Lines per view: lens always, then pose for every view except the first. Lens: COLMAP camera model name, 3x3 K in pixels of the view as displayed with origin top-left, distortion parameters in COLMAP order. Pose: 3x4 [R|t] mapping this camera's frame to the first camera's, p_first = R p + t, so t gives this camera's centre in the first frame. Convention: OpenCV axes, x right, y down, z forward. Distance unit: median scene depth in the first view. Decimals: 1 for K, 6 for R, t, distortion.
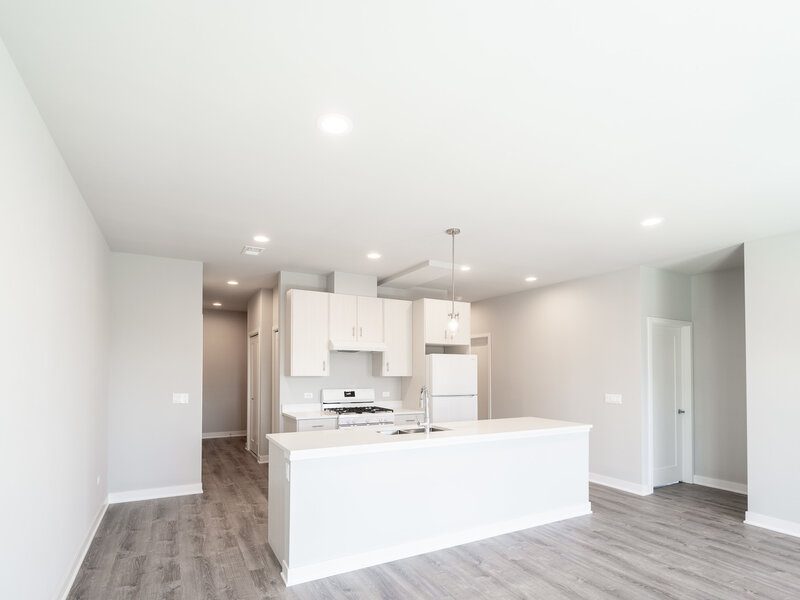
lens RADIAL K [[394.8, 0, 386.1], [0, 394.8, 361.3], [0, 0, 1]] dist [-0.006293, -0.000349]
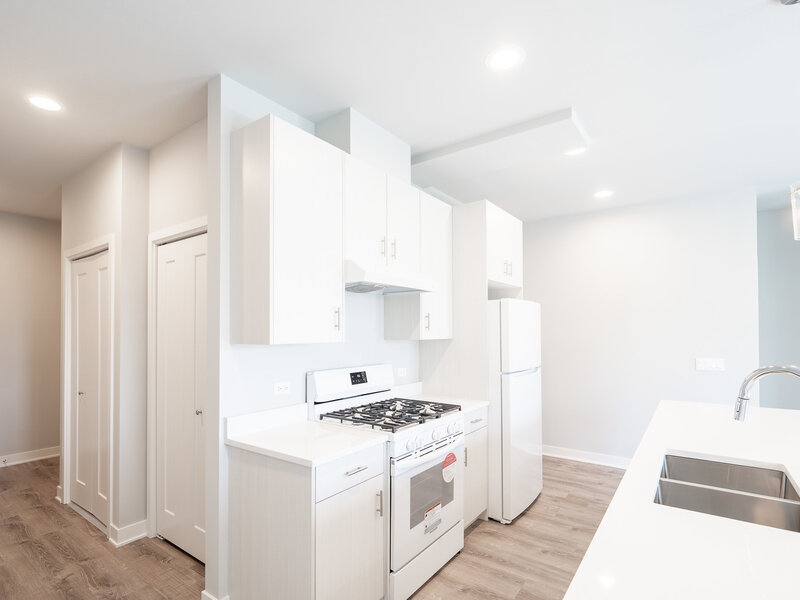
lens RADIAL K [[394.8, 0, 382.5], [0, 394.8, 318.2], [0, 0, 1]] dist [-0.006293, -0.000349]
pose [[0.906622, 0.004507, 0.421920, -0.269982], [-0.002171, 0.999980, -0.006016, 0.012998], [-0.421938, 0.004538, 0.906613, 0.548556]]
